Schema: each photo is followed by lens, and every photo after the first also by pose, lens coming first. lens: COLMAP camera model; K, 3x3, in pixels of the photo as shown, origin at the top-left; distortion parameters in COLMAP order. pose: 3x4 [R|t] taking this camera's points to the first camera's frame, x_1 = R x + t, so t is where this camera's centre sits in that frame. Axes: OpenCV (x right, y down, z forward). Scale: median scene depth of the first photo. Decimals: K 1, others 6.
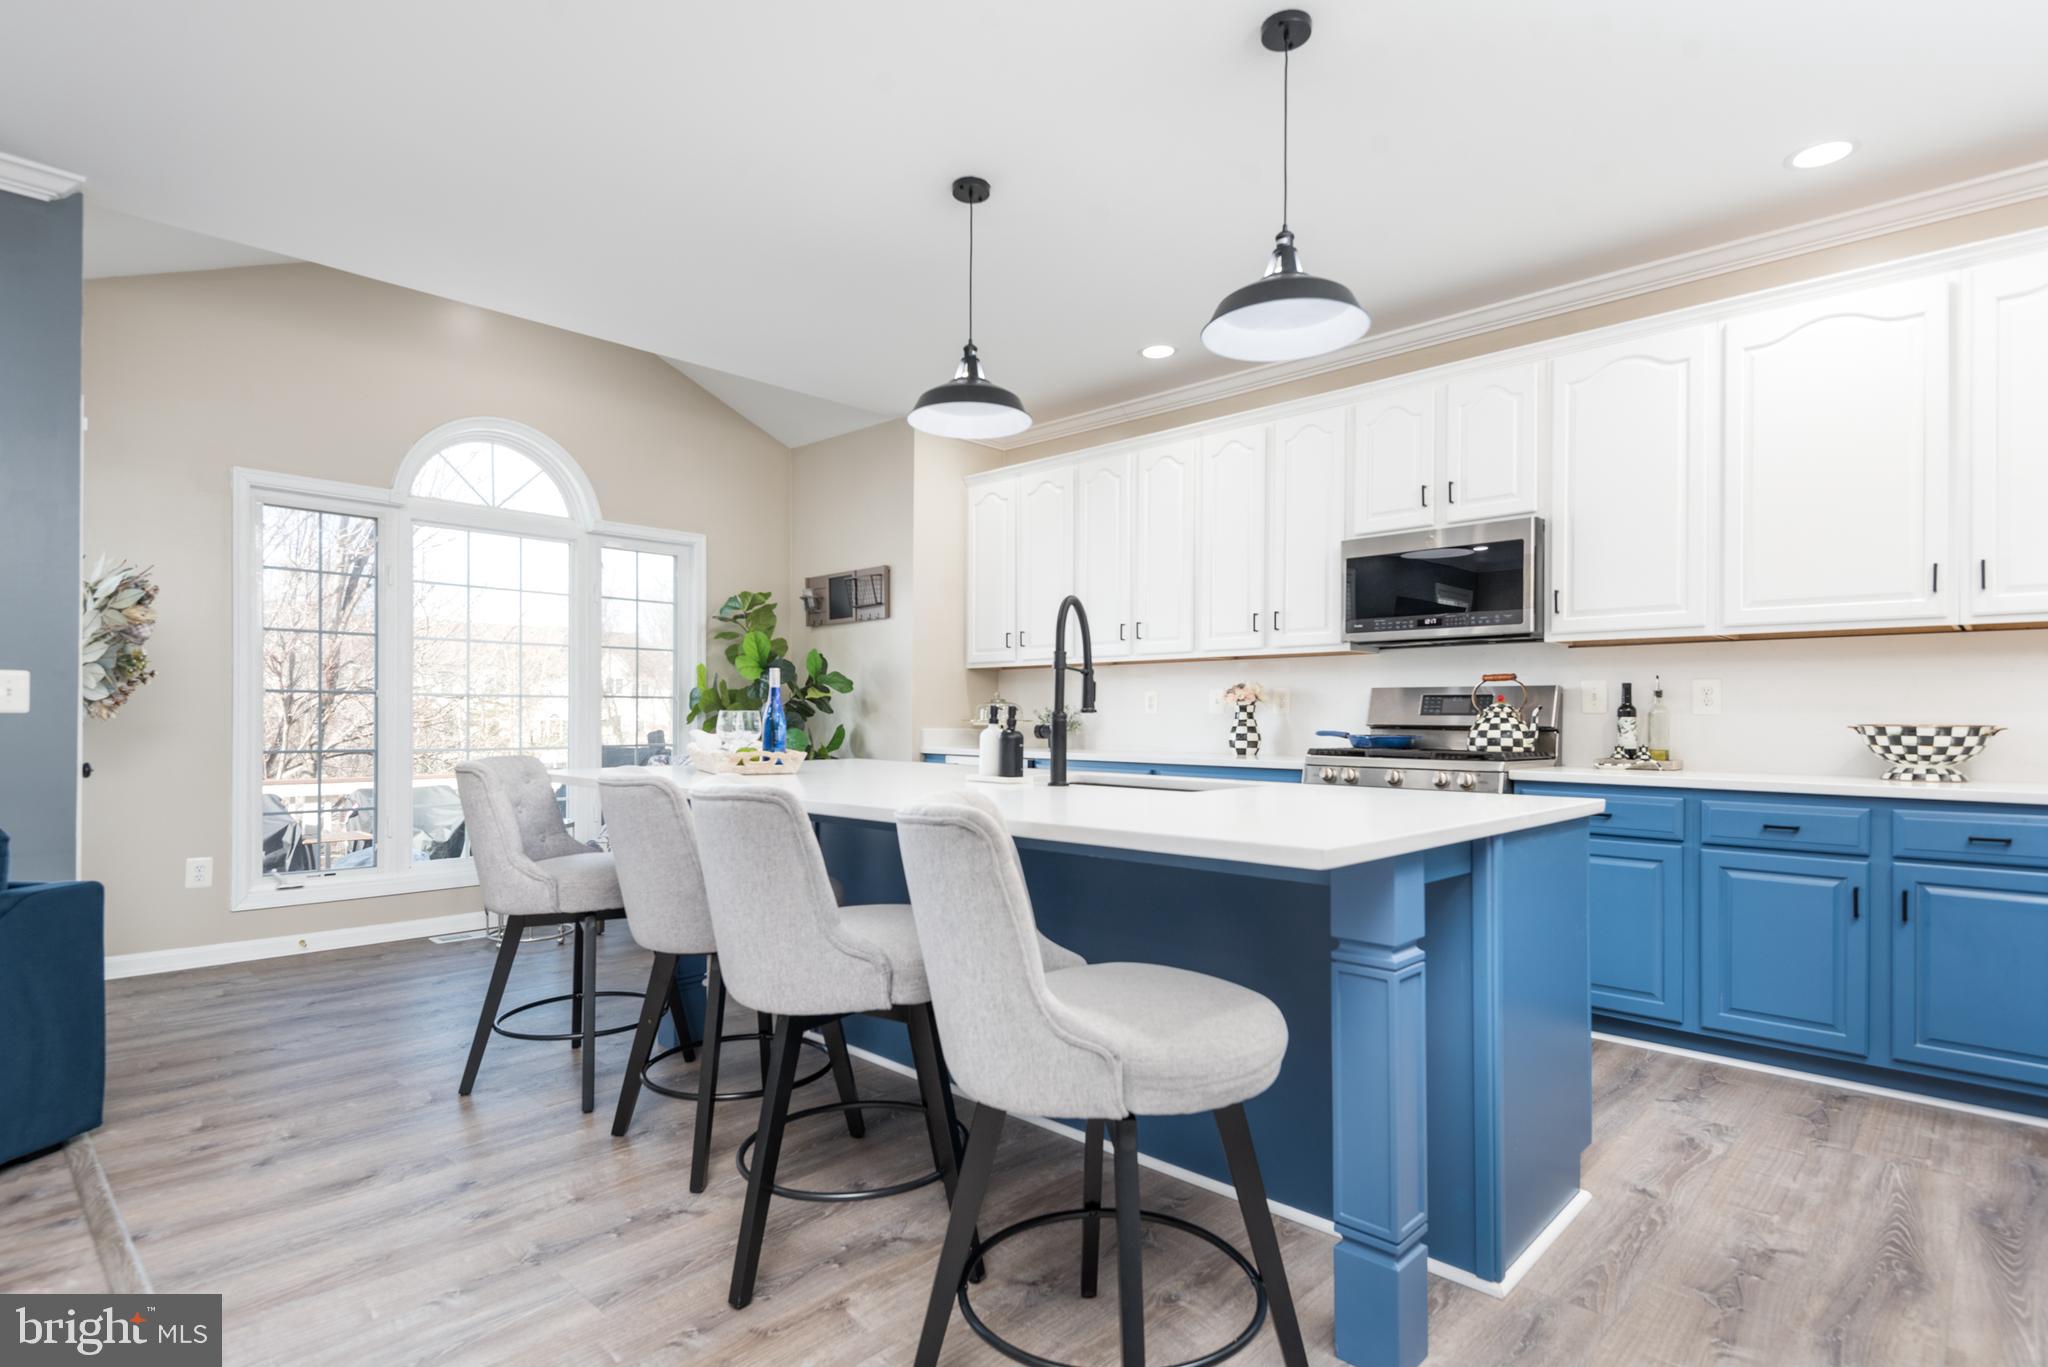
lens RADIAL K [[1050.5, 0, 1011.5], [0, 1050.5, 702.0], [0, 0, 1]] dist [0.023040, -0.001658]
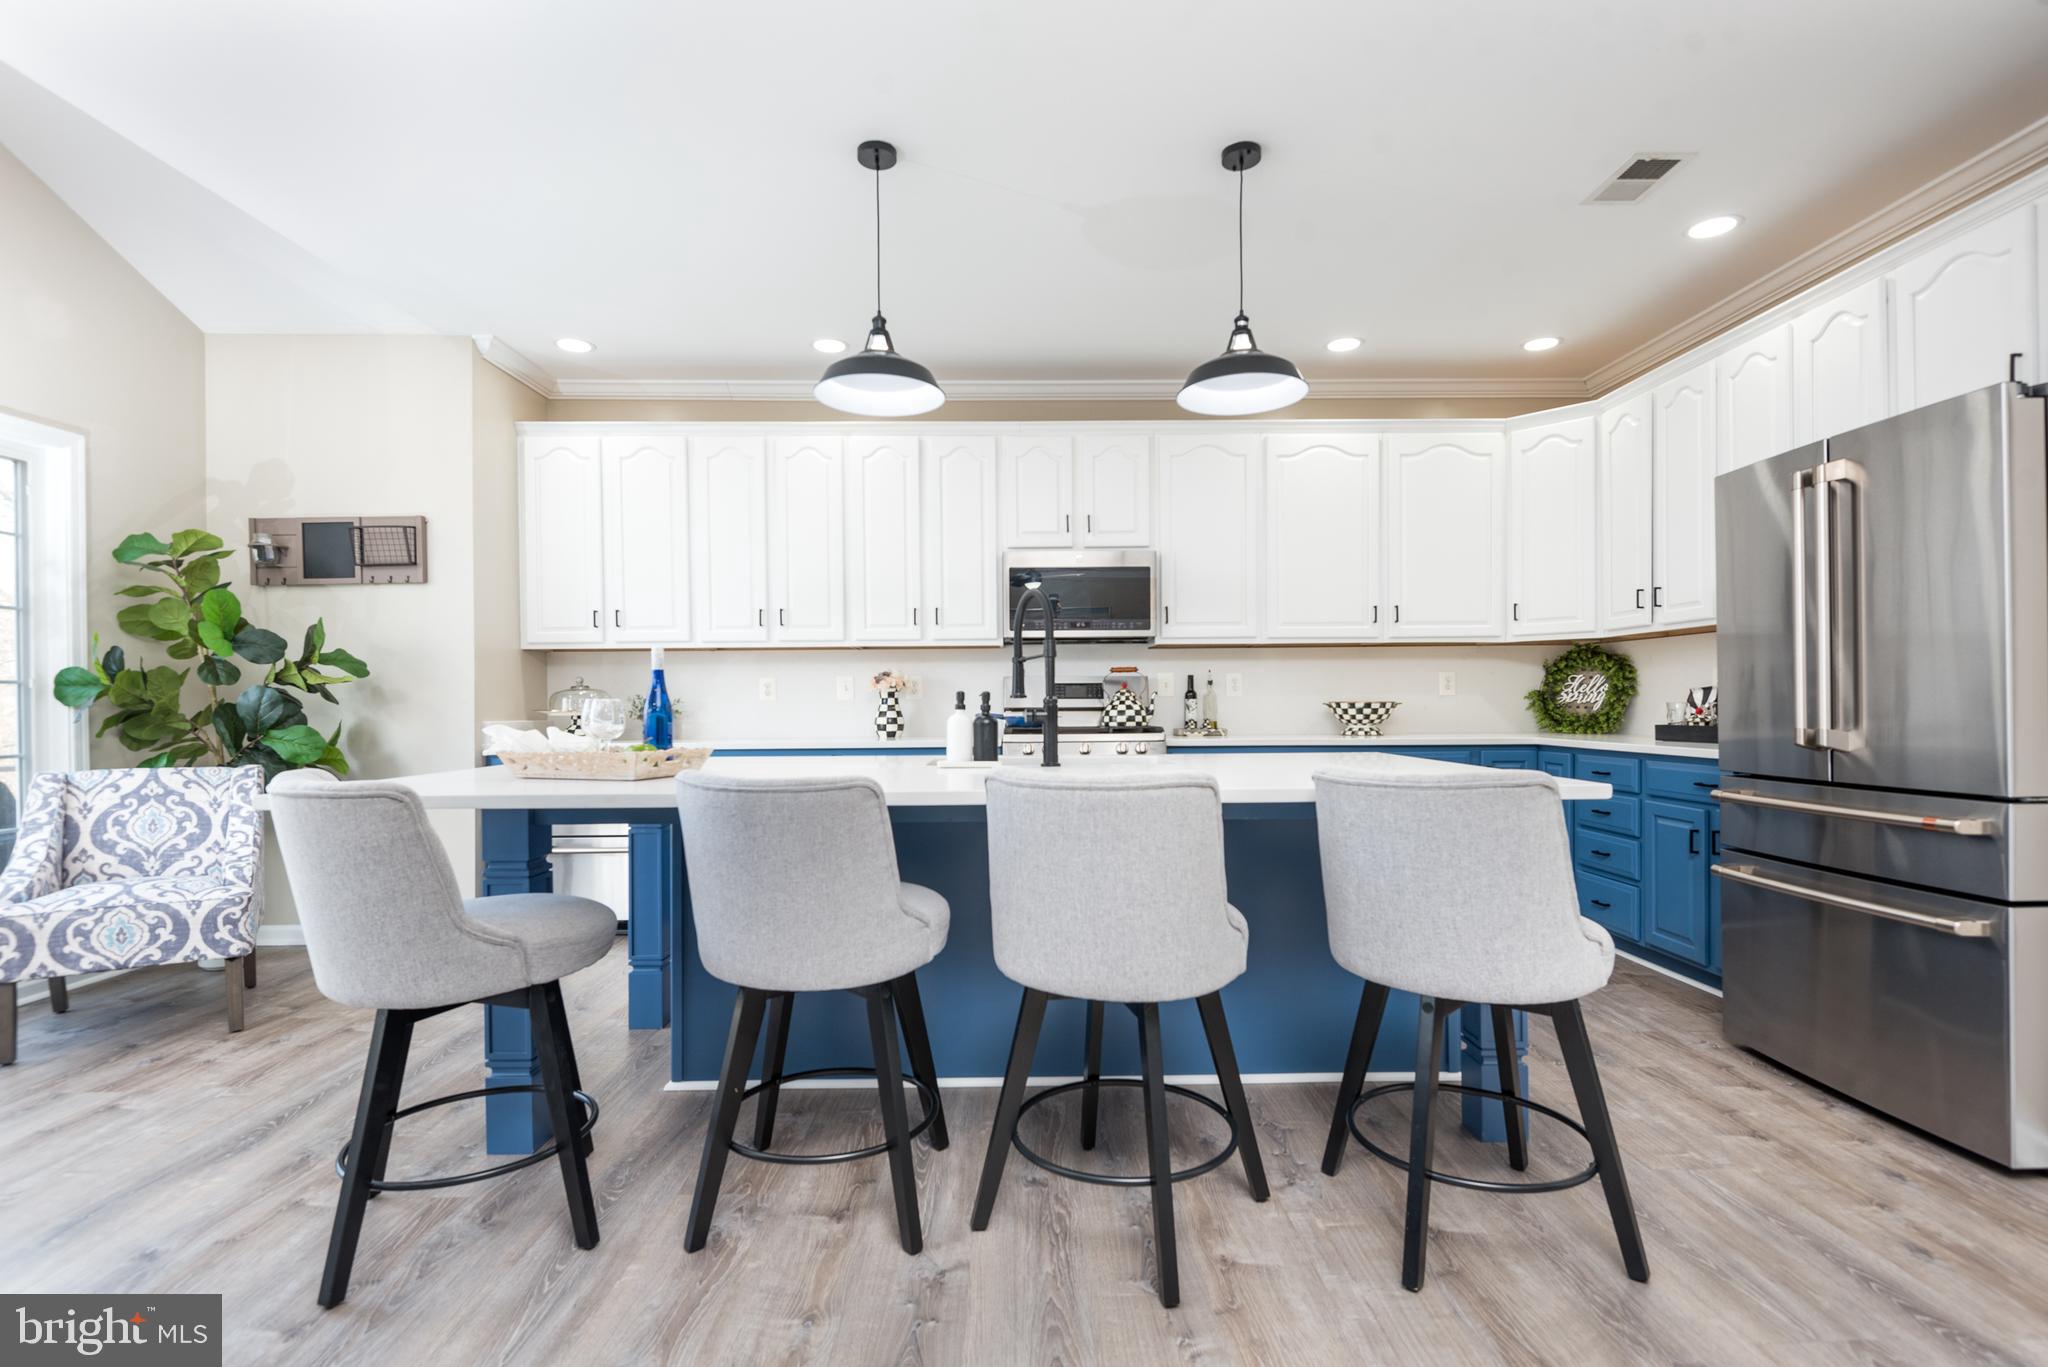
lens RADIAL K [[992.5, 0, 1029.2], [0, 992.5, 699.2], [0, 0, 1]] dist [0.017088, -0.010404]
pose [[0.708565, -0.007642, 0.705604, -0.490096], [0.001061, 0.999952, 0.009764, 0.001283], [-0.705644, -0.006170, 0.708539, 0.218205]]
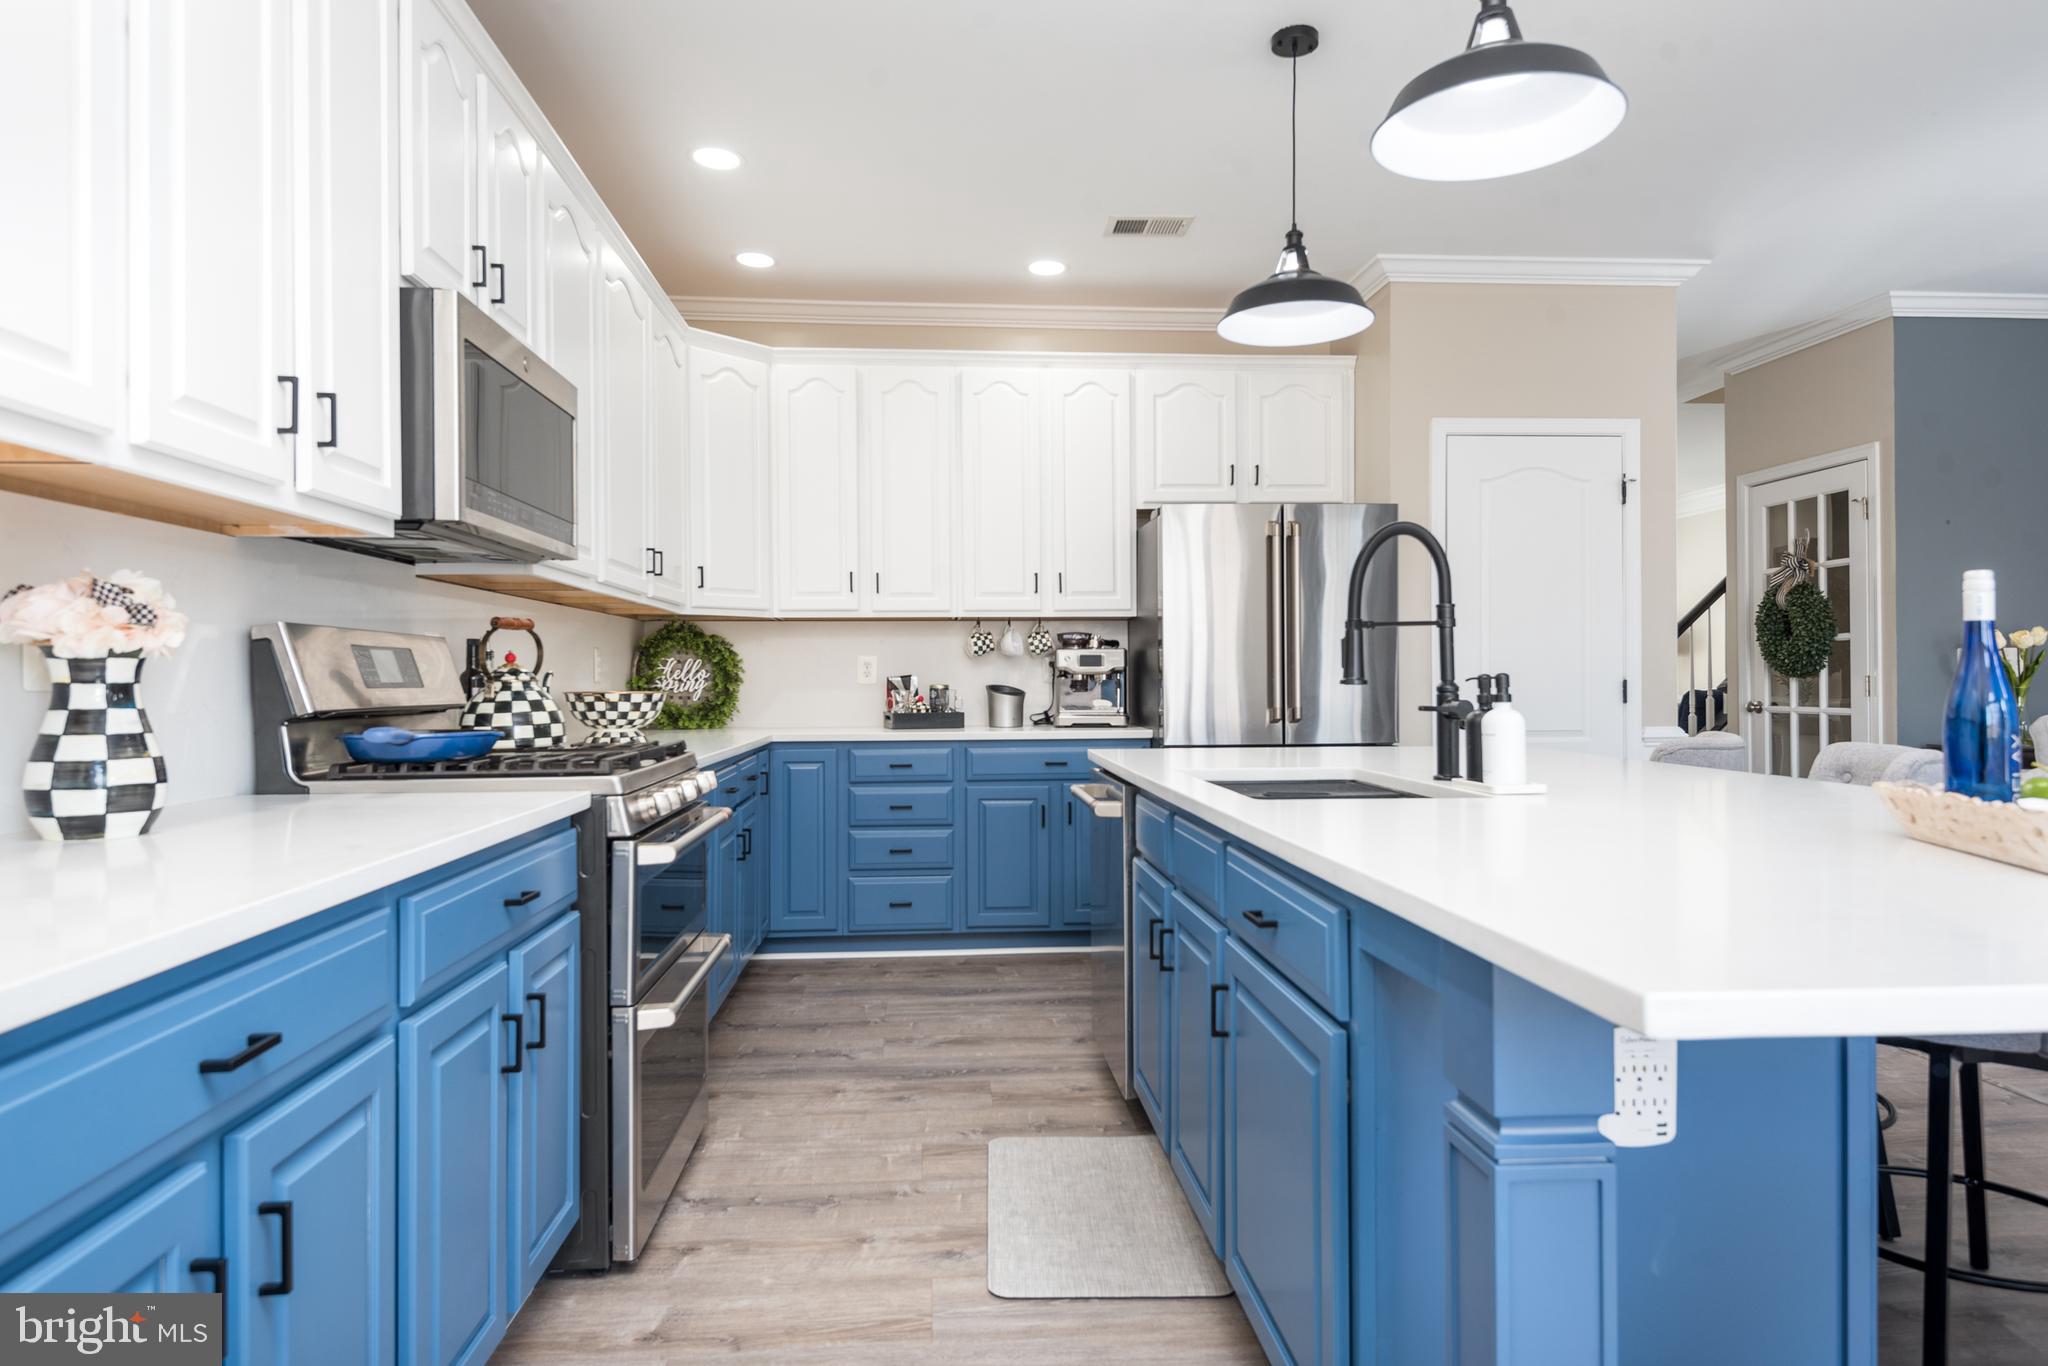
lens RADIAL K [[1221.2, 0, 1029.6], [0, 1221.2, 681.6], [0, 0, 1]] dist [0.001694, 0.000261]
pose [[-0.756269, -0.003319, 0.654253, -0.220512], [-0.007911, 0.999960, -0.004071, 0.010440], [-0.654213, -0.008254, -0.756265, 1.353504]]
